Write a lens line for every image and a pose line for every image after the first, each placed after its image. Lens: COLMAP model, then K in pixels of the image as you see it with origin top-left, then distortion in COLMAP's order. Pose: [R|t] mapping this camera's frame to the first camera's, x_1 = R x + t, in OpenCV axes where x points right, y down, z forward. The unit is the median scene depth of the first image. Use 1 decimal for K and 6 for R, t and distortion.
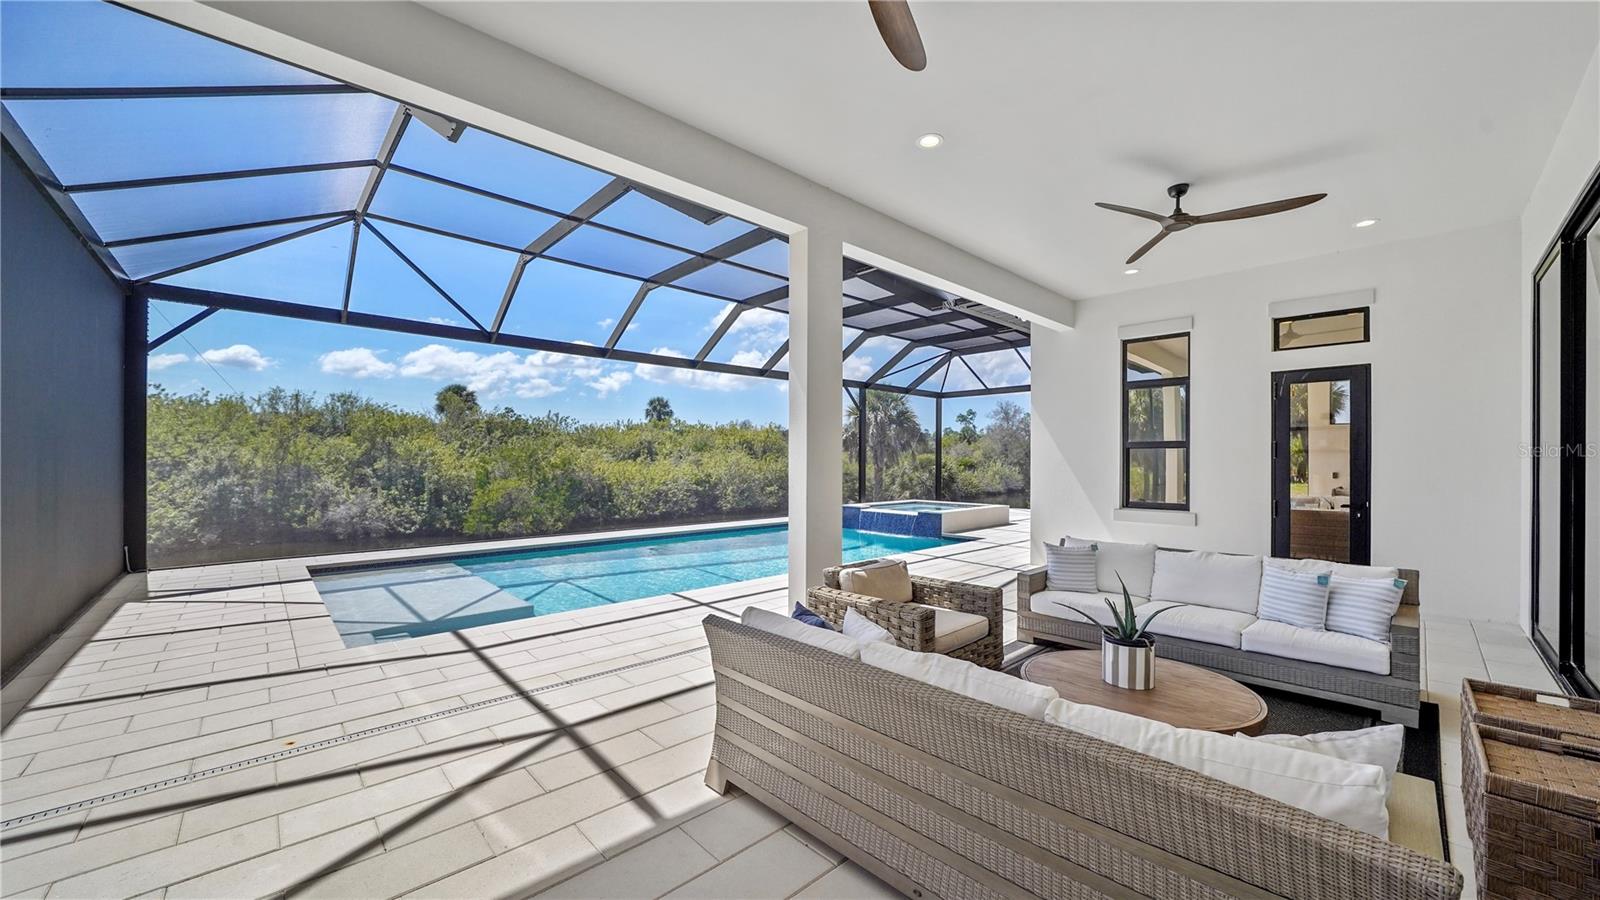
lens RADIAL K [[607.2, 0, 797.9], [0, 607.2, 472.6], [0, 0, 1]] dist [-0.009912, -0.000563]
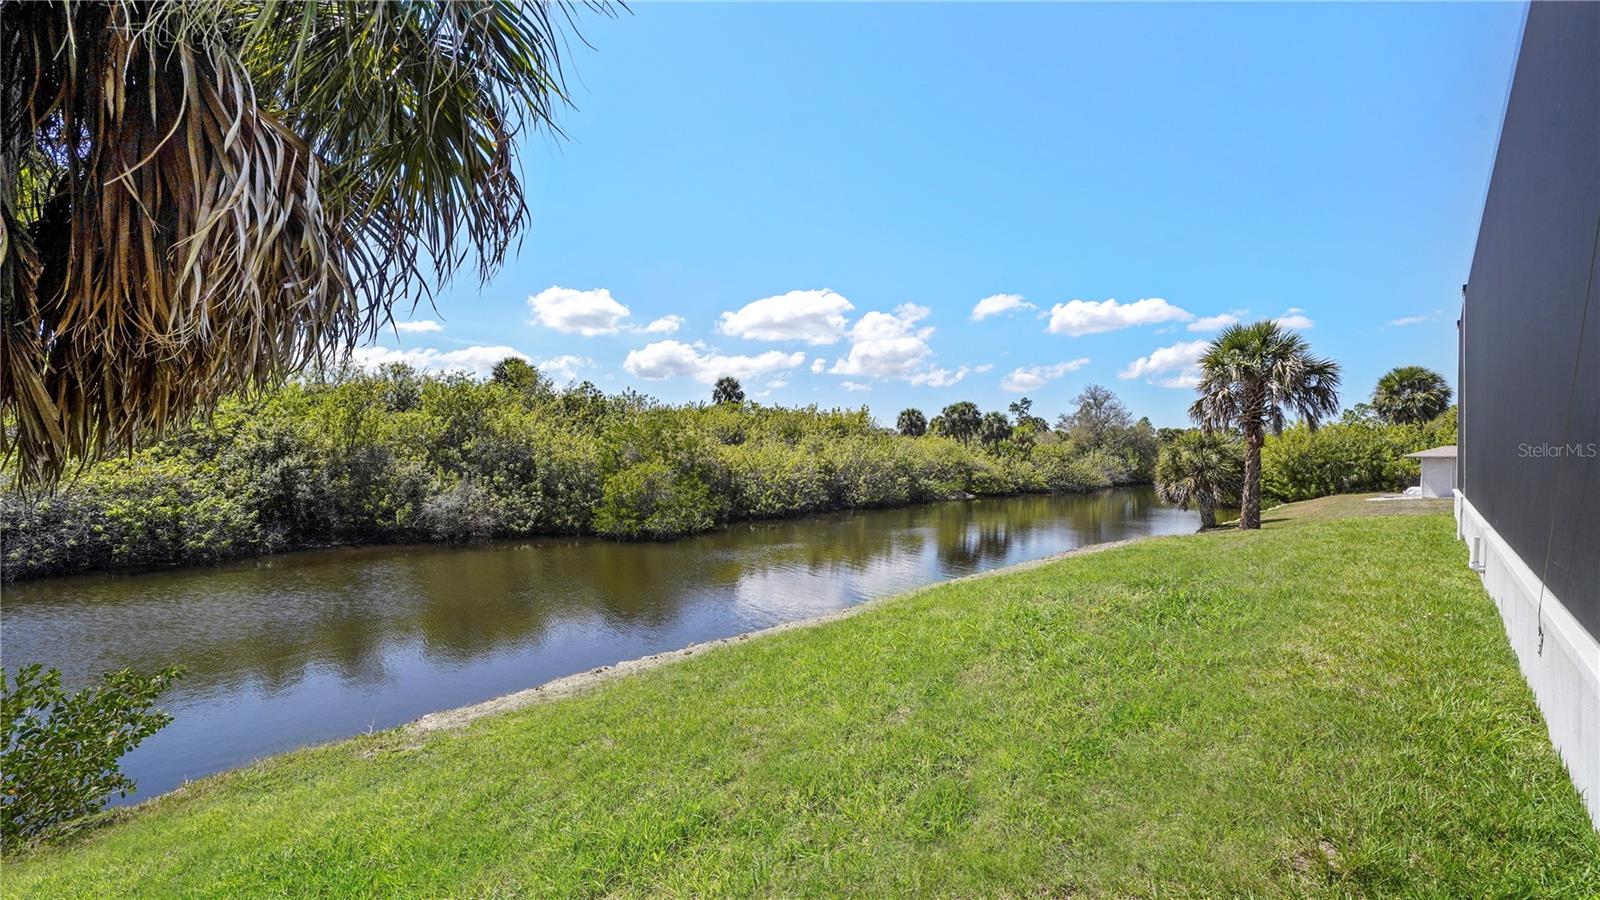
lens RADIAL K [[607.2, 0, 778.7], [0, 607.2, 460.2], [0, 0, 1]] dist [-0.009912, -0.000563]
pose [[0.999918, 0.002890, 0.012509, -0.348465], [-0.002705, 0.999887, -0.014755, 0.020933], [-0.012550, 0.014720, 0.999813, 0.238476]]
